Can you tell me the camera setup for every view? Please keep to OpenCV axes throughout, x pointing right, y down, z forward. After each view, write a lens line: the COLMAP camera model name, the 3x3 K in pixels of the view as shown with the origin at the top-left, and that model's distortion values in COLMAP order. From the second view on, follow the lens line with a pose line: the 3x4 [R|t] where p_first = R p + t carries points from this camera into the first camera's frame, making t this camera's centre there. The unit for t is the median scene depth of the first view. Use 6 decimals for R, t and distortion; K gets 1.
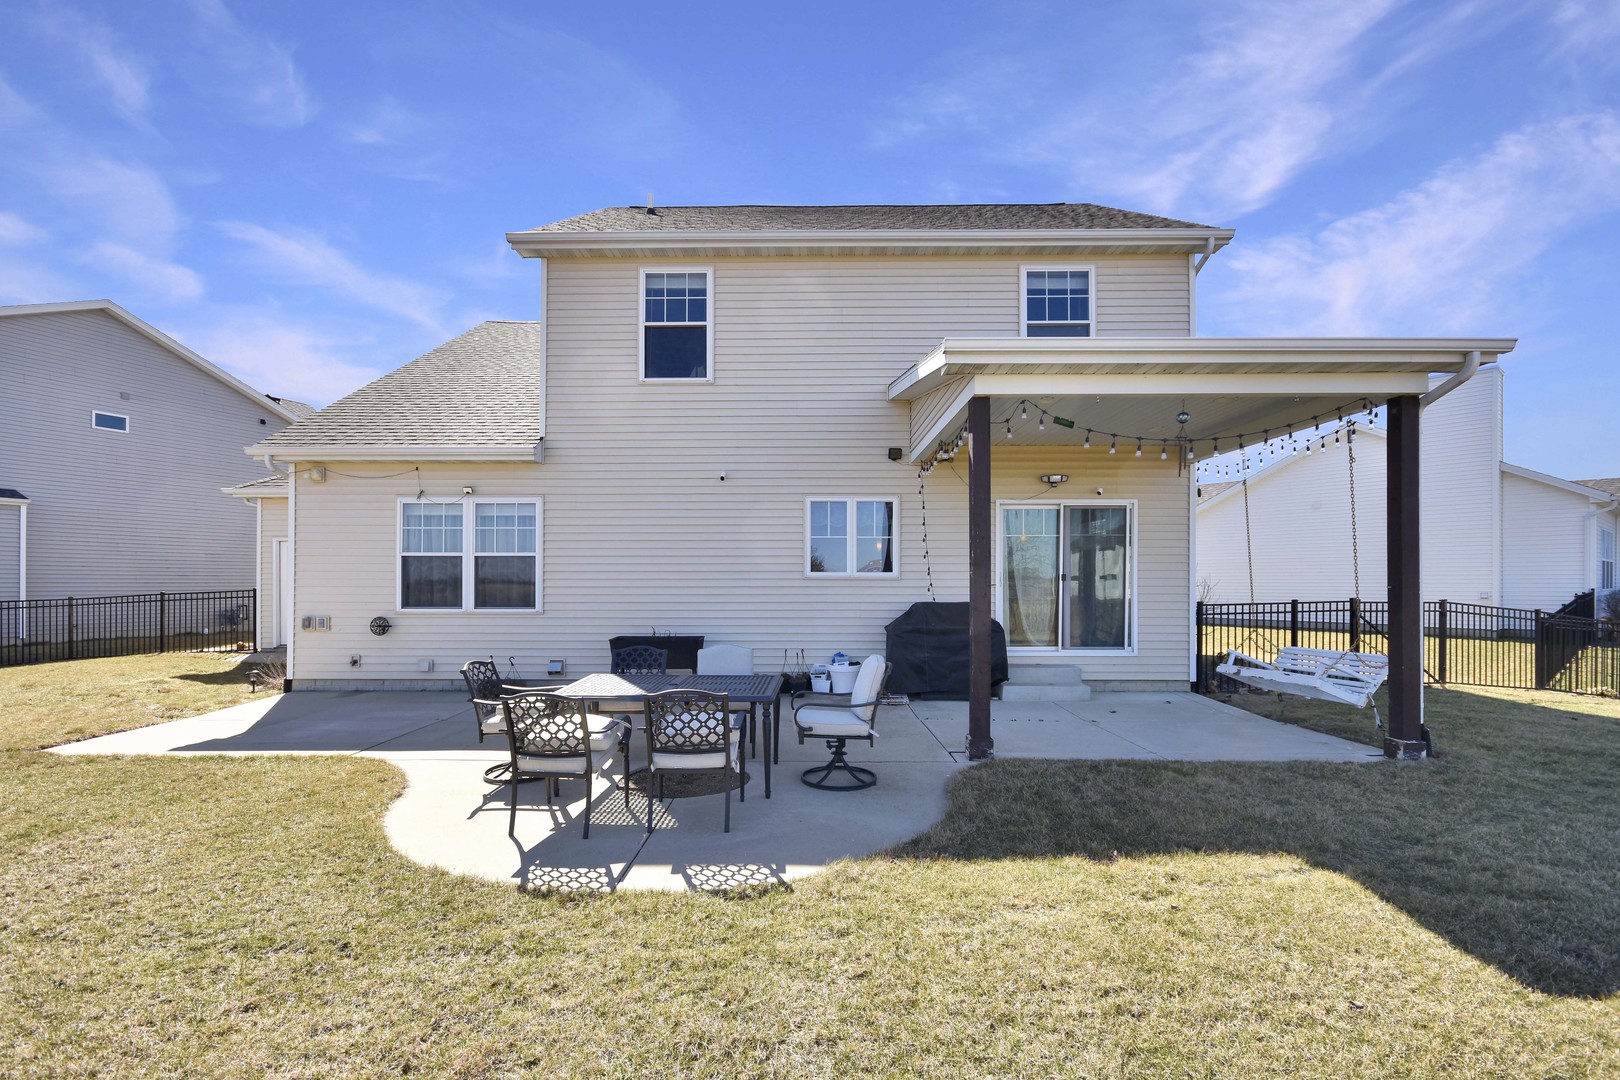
lens RADIAL K [[723.4, 0, 812.7], [0, 723.4, 589.1], [0, 0, 1]] dist [0.002503, -0.000324]
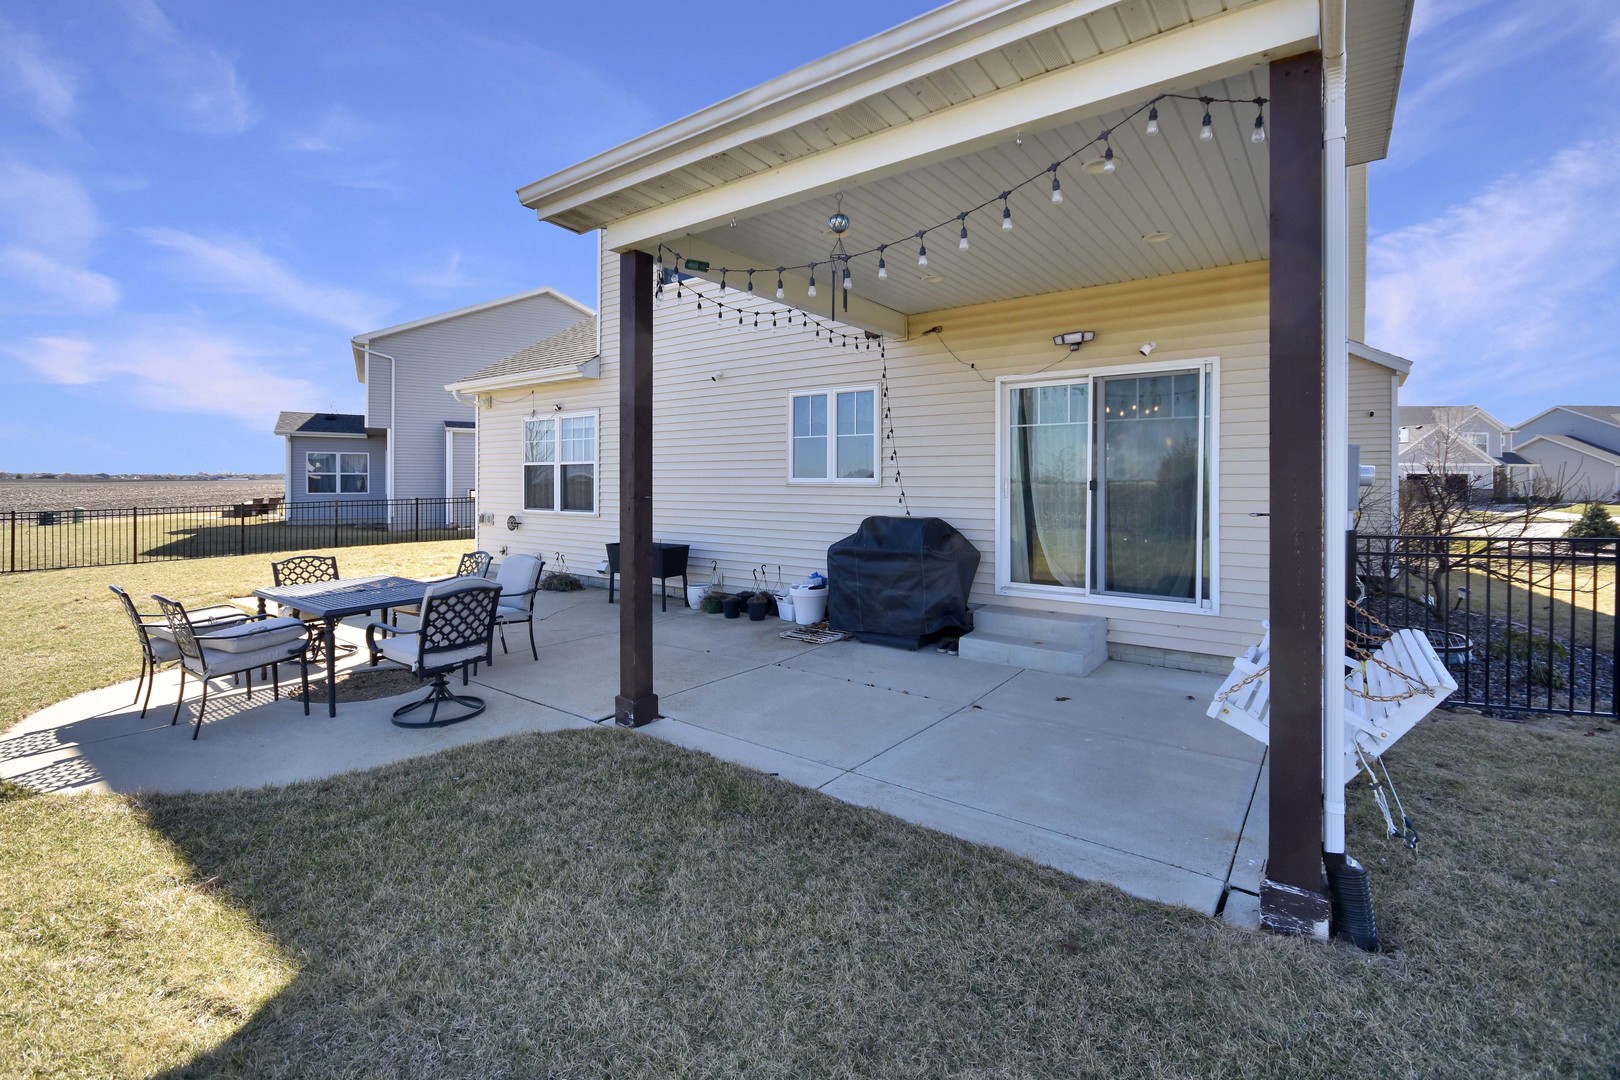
lens RADIAL K [[723.4, 0, 805.0], [0, 723.4, 483.9], [0, 0, 1]] dist [0.002503, -0.000324]
pose [[0.811017, 0.001392, -0.585021, 0.518718], [-0.004198, 0.999985, -0.003440, -0.013450], [0.585008, 0.005246, 0.811011, 0.302902]]
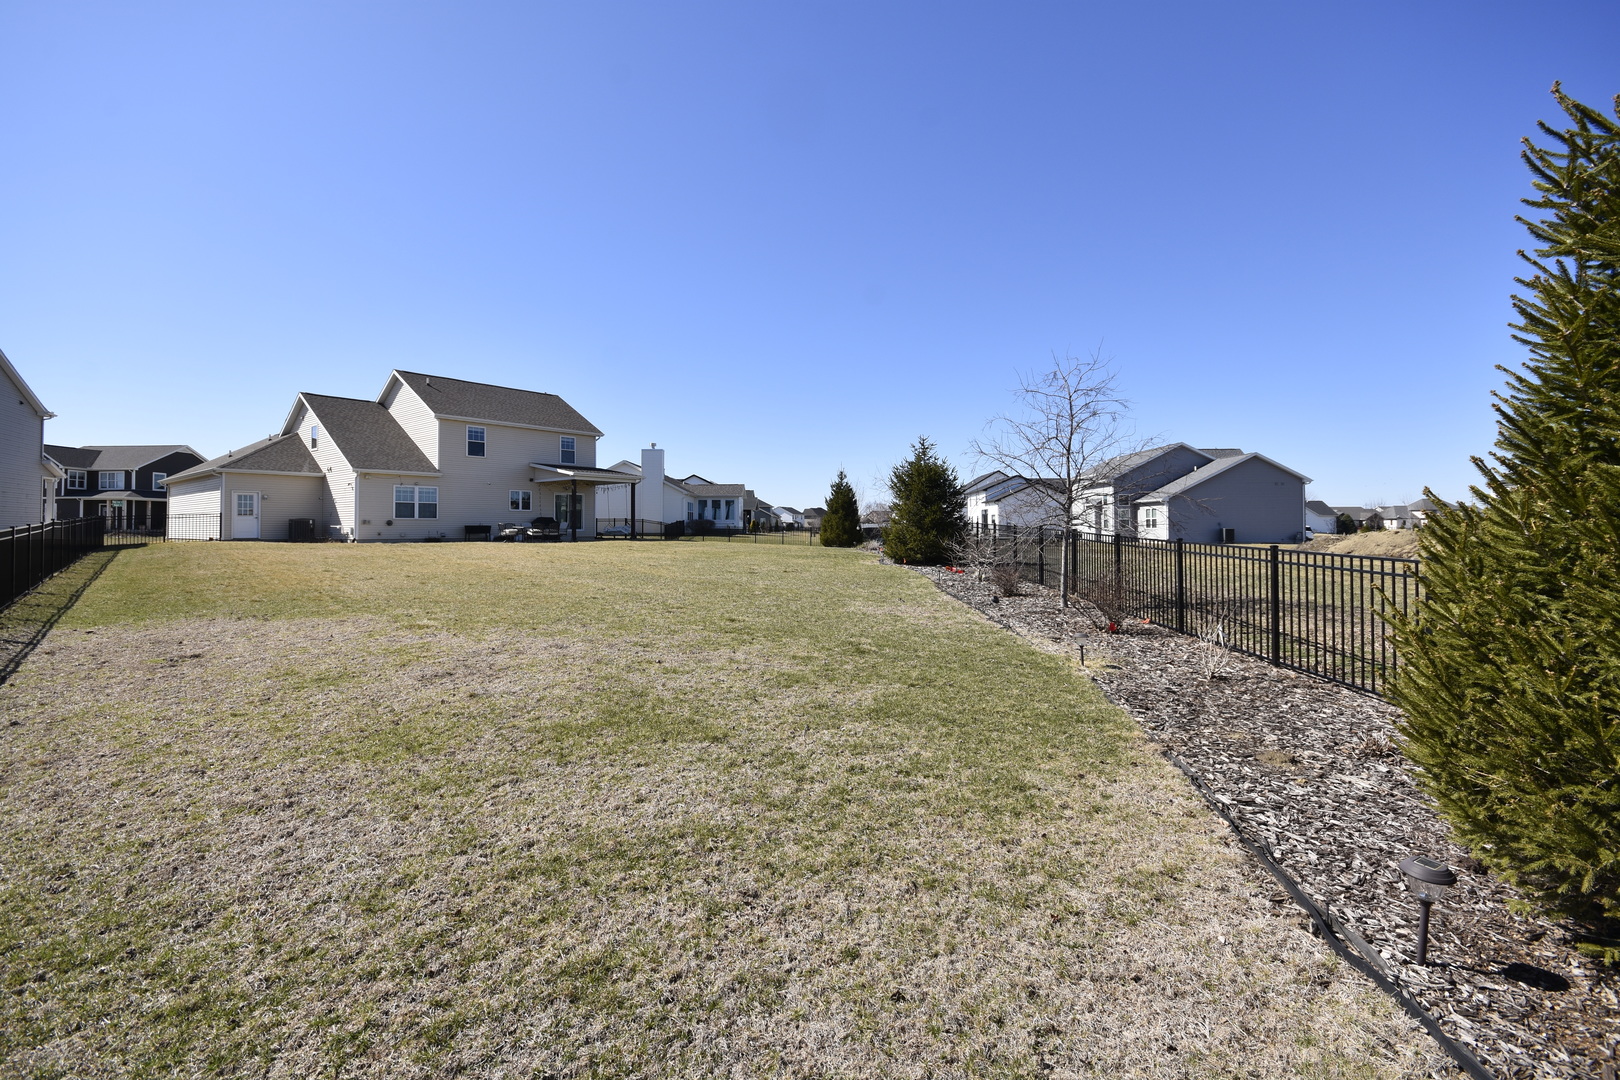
lens RADIAL K [[723.4, 0, 810.3], [0, 723.4, 529.6], [0, 0, 1]] dist [0.002503, -0.000324]
pose [[0.594692, -0.002900, 0.803948, -2.146515], [0.001230, 0.999996, 0.002697, 0.075209], [-0.803953, -0.000615, 0.594693, -2.566914]]
